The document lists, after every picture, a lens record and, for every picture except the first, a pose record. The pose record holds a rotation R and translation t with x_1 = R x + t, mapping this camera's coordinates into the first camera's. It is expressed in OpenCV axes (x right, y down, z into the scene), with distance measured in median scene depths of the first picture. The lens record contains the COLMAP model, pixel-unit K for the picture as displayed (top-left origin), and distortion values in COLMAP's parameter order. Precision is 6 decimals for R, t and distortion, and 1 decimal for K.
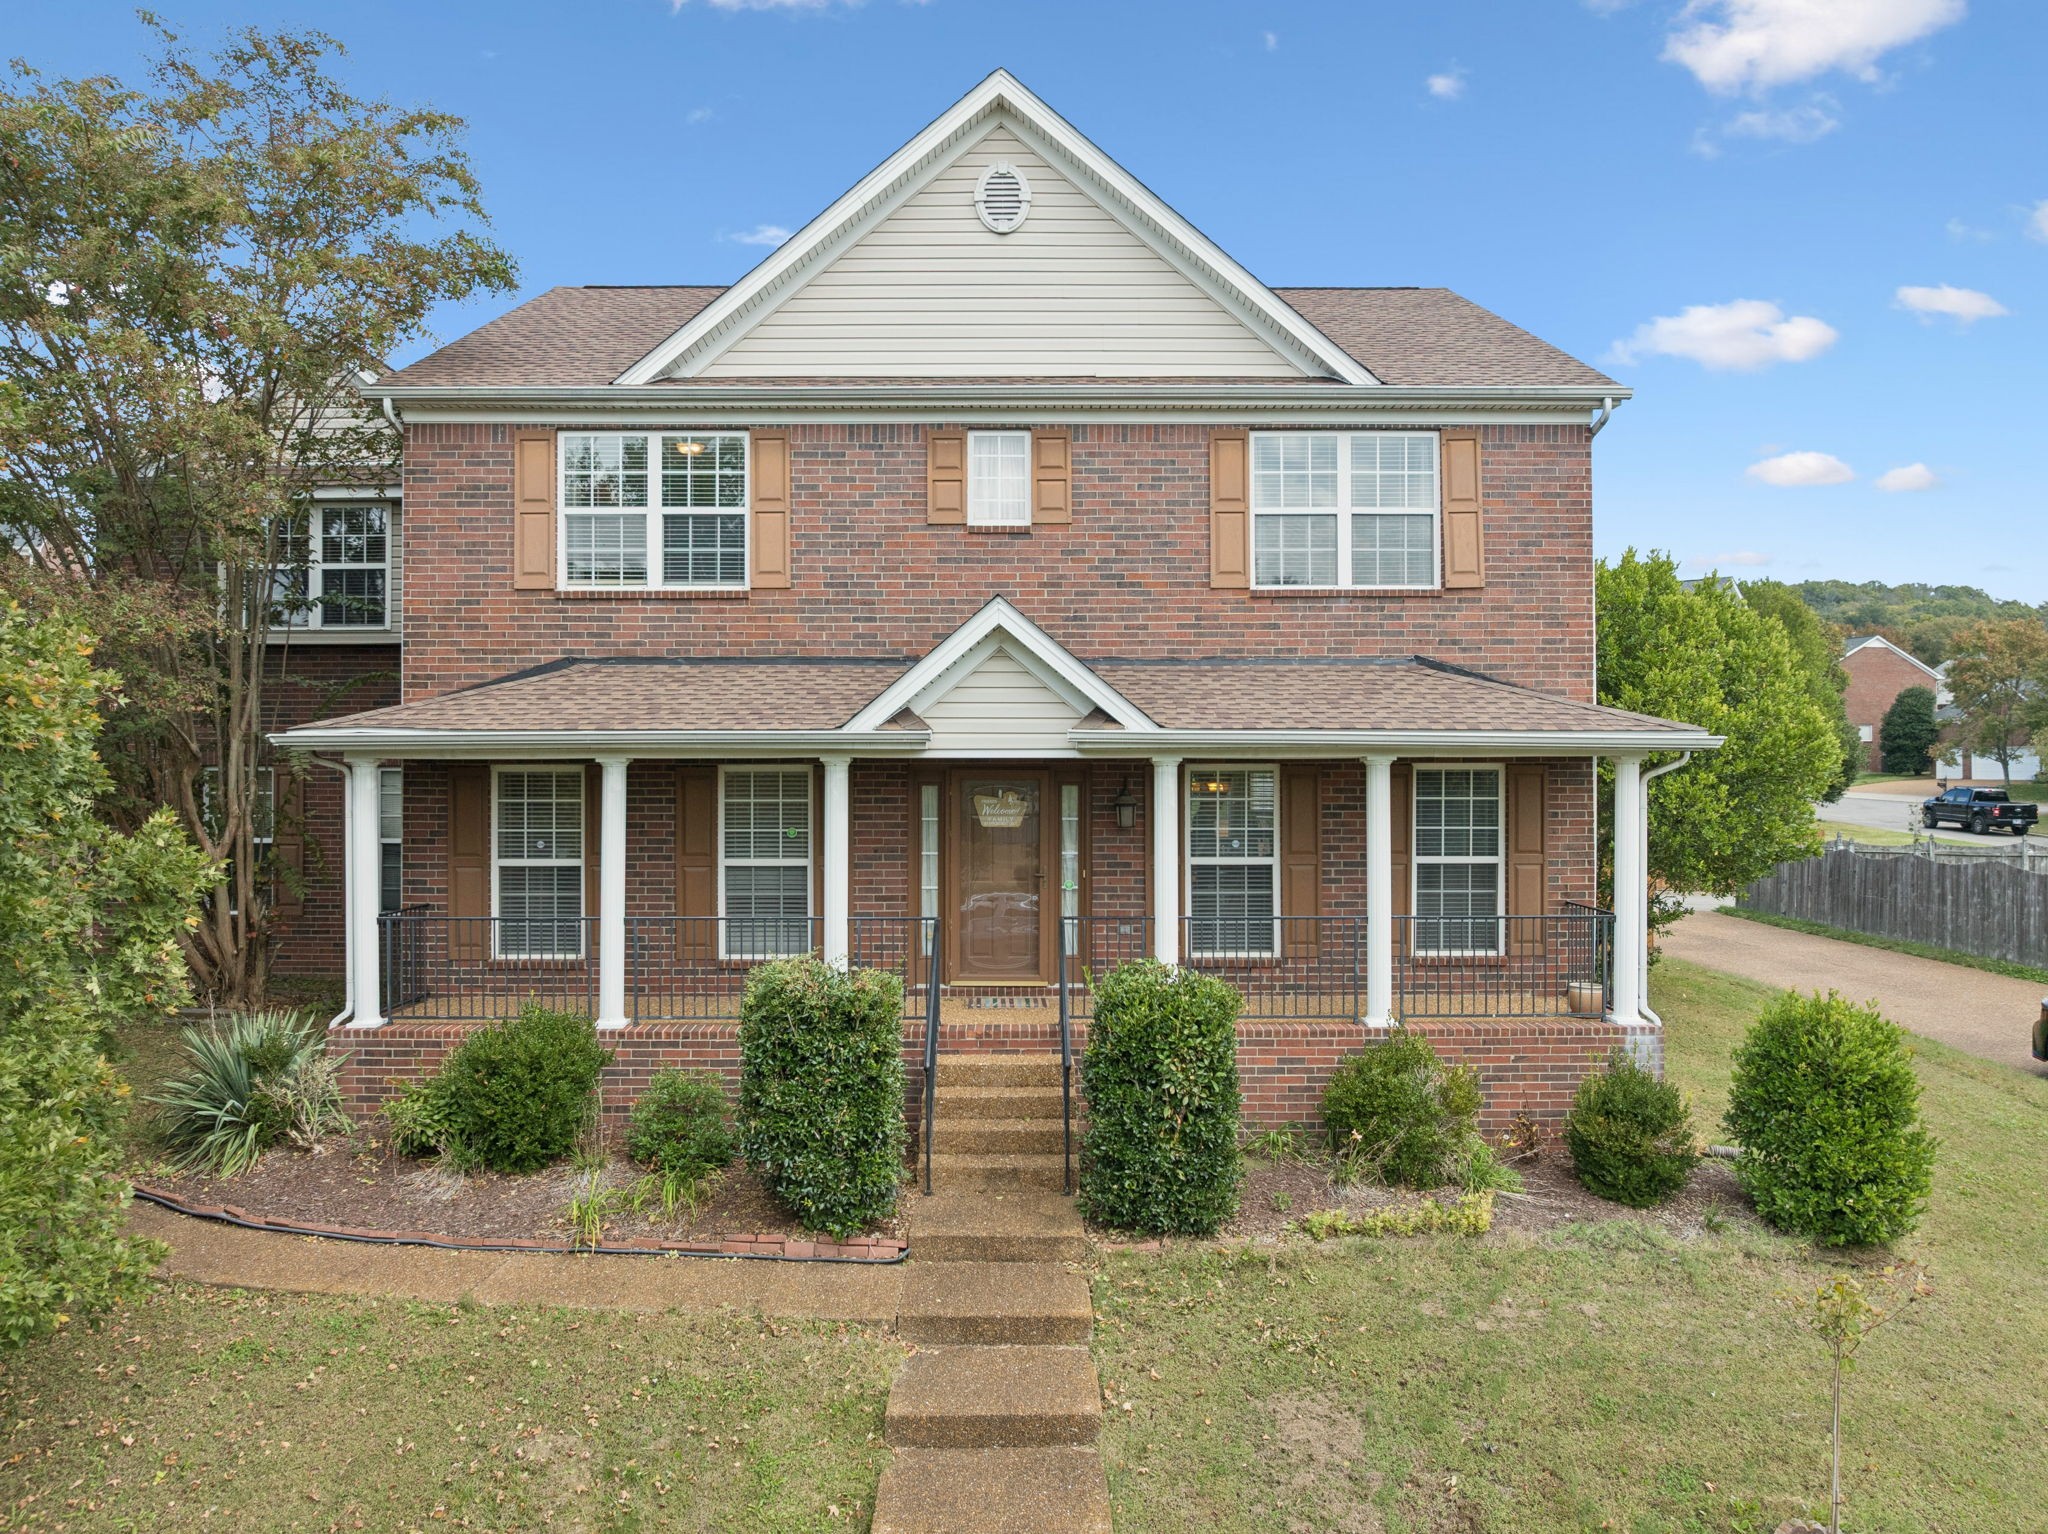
lens RADIAL K [[1471.4, 0, 1034.5], [0, 1471.4, 761.1], [0, 0, 1]] dist [-0.039504, -0.005631]
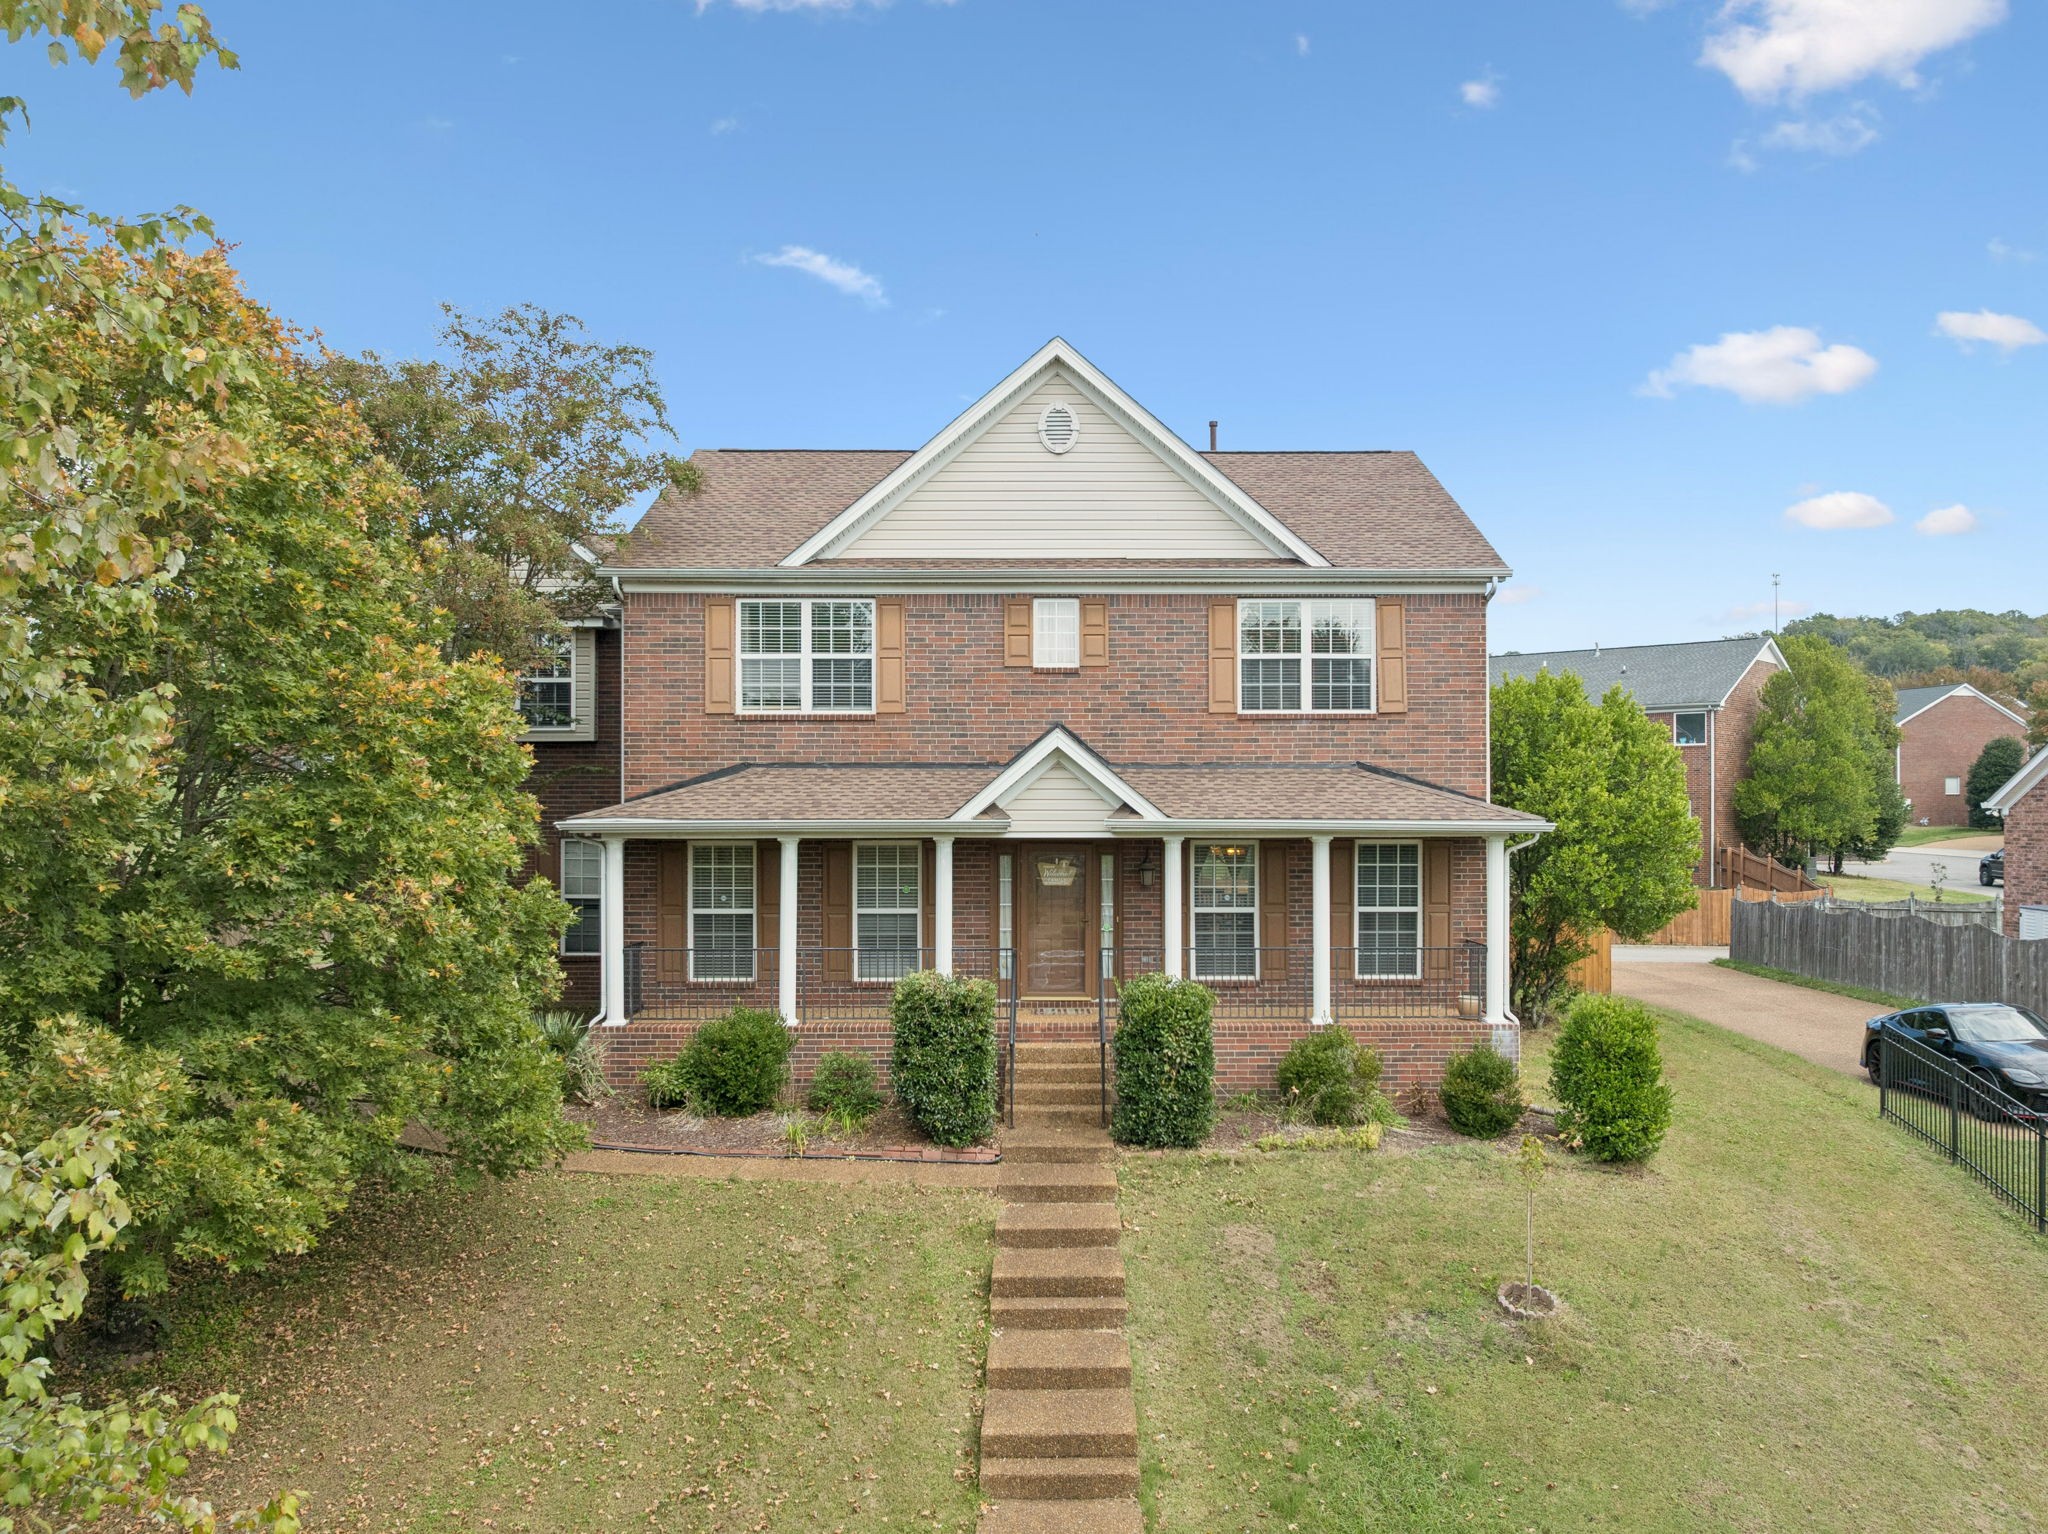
lens RADIAL K [[1669.8, 0, 1093.0], [0, 1669.8, 813.3], [0, 0, 1]] dist [-0.029147, -0.001058]
pose [[0.999971, 0.000440, 0.007652, -0.001395], [-0.000461, 0.999996, 0.002817, -0.027715], [-0.007651, -0.002820, 0.999967, -0.575676]]
